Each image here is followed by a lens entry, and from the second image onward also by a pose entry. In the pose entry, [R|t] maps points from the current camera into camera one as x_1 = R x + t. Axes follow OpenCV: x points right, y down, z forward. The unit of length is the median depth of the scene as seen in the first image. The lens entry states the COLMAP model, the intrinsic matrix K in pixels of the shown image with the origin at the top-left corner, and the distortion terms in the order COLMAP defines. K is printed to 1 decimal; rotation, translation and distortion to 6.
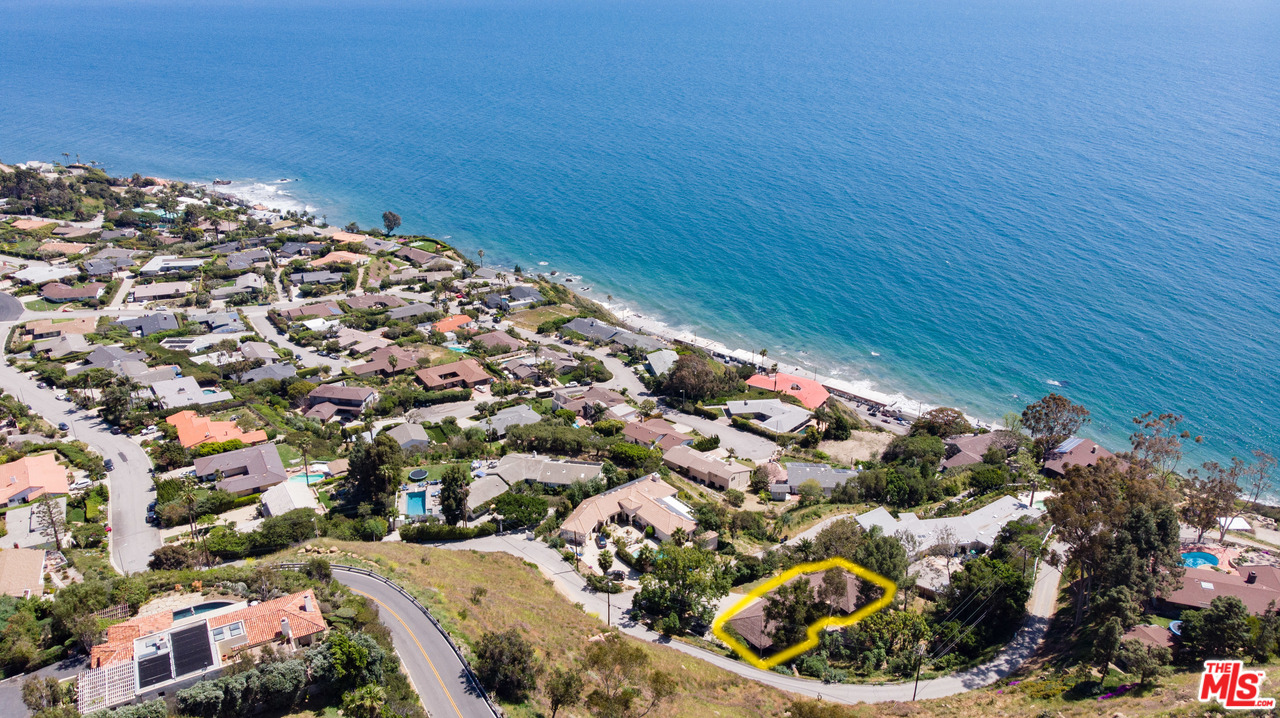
lens RADIAL K [[938.8, 0, 634.9], [0, 938.8, 363.9], [0, 0, 1]] dist [0.009162, 0.002843]
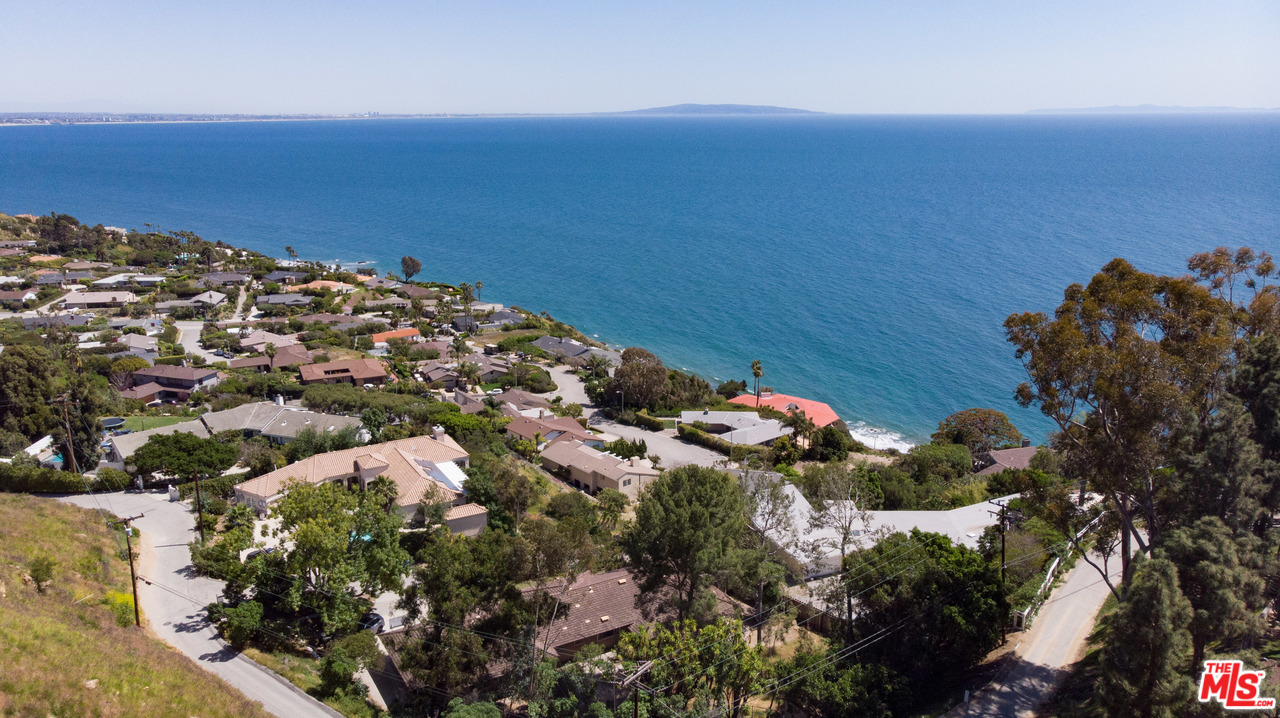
lens RADIAL K [[938.8, 0, 634.9], [0, 938.8, 363.9], [0, 0, 1]] dist [0.009162, 0.002843]
pose [[0.990717, 0.034335, -0.131530, 0.156973], [-0.052305, 0.989367, -0.135706, 0.104882], [0.125472, 0.141326, 0.981979, 0.279909]]
